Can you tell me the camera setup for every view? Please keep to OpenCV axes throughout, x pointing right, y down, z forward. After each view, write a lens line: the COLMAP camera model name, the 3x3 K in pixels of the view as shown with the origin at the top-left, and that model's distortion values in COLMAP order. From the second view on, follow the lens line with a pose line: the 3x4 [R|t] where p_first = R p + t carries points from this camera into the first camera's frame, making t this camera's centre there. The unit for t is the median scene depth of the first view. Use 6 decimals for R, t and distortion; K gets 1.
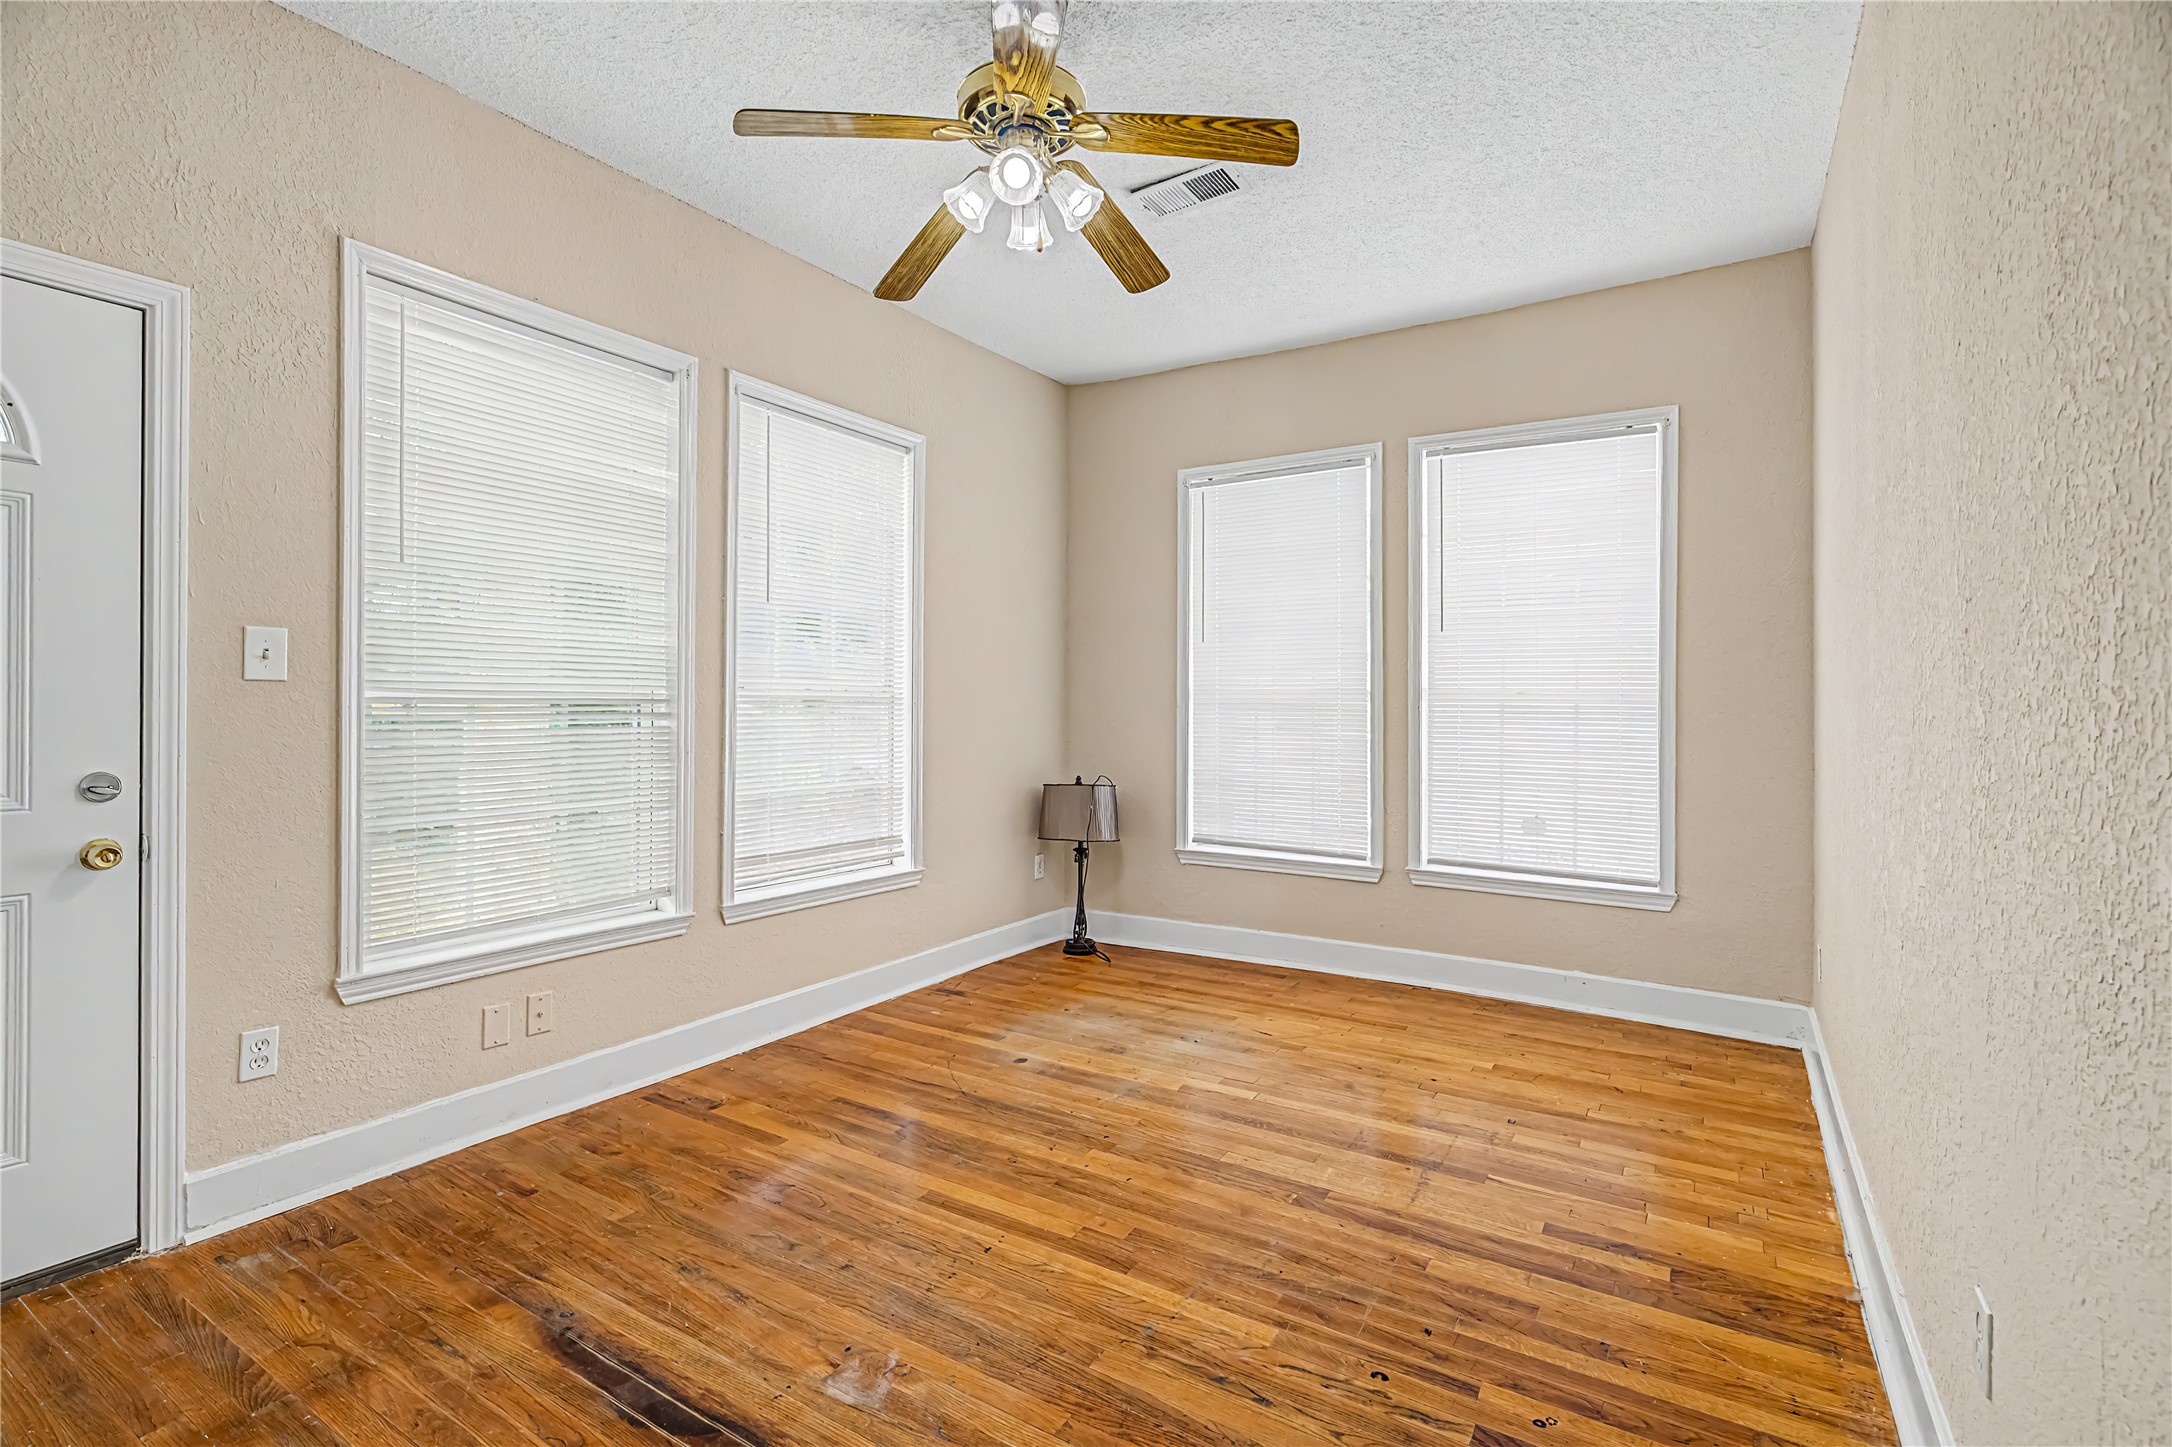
lens RADIAL K [[1000.0, 0, 1088.1], [0, 1000.0, 690.2], [0, 0, 1]] dist [-0.001270, 0.000233]
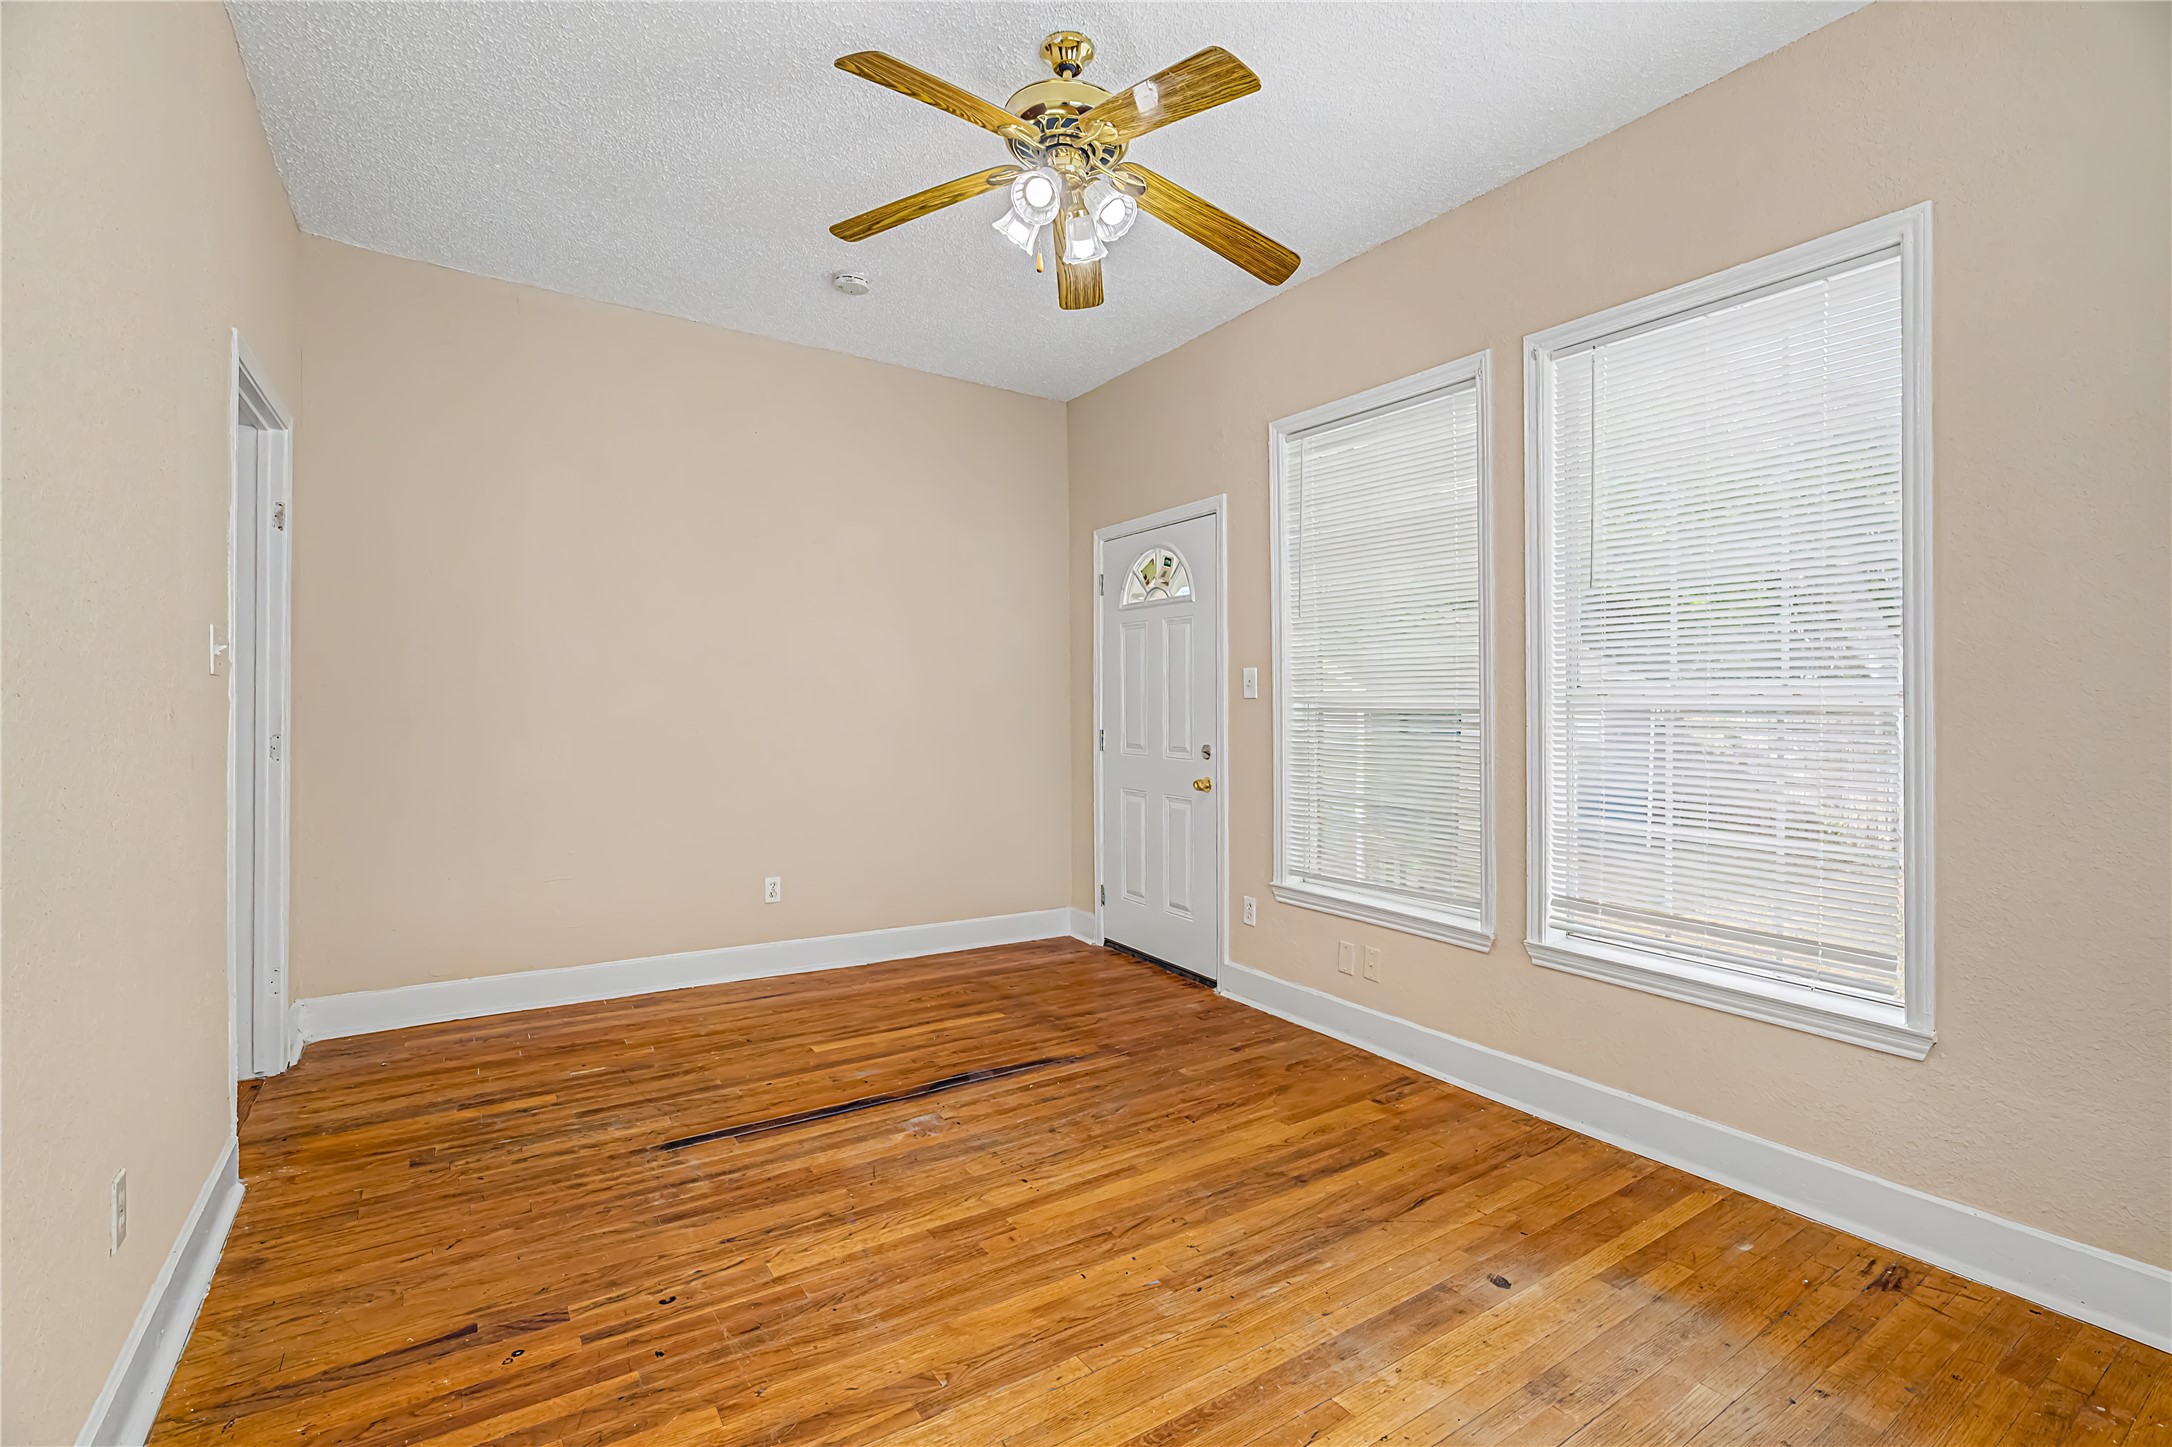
lens RADIAL K [[972.4, 0, 1097.7], [0, 972.4, 706.9], [0, 0, 1]] dist [-0.003368, 0.000179]
pose [[-0.406547, -0.012899, -0.913539, 0.850357], [-0.001243, 0.999907, -0.013565, 0.028711], [0.913629, -0.004379, -0.406526, 1.460848]]
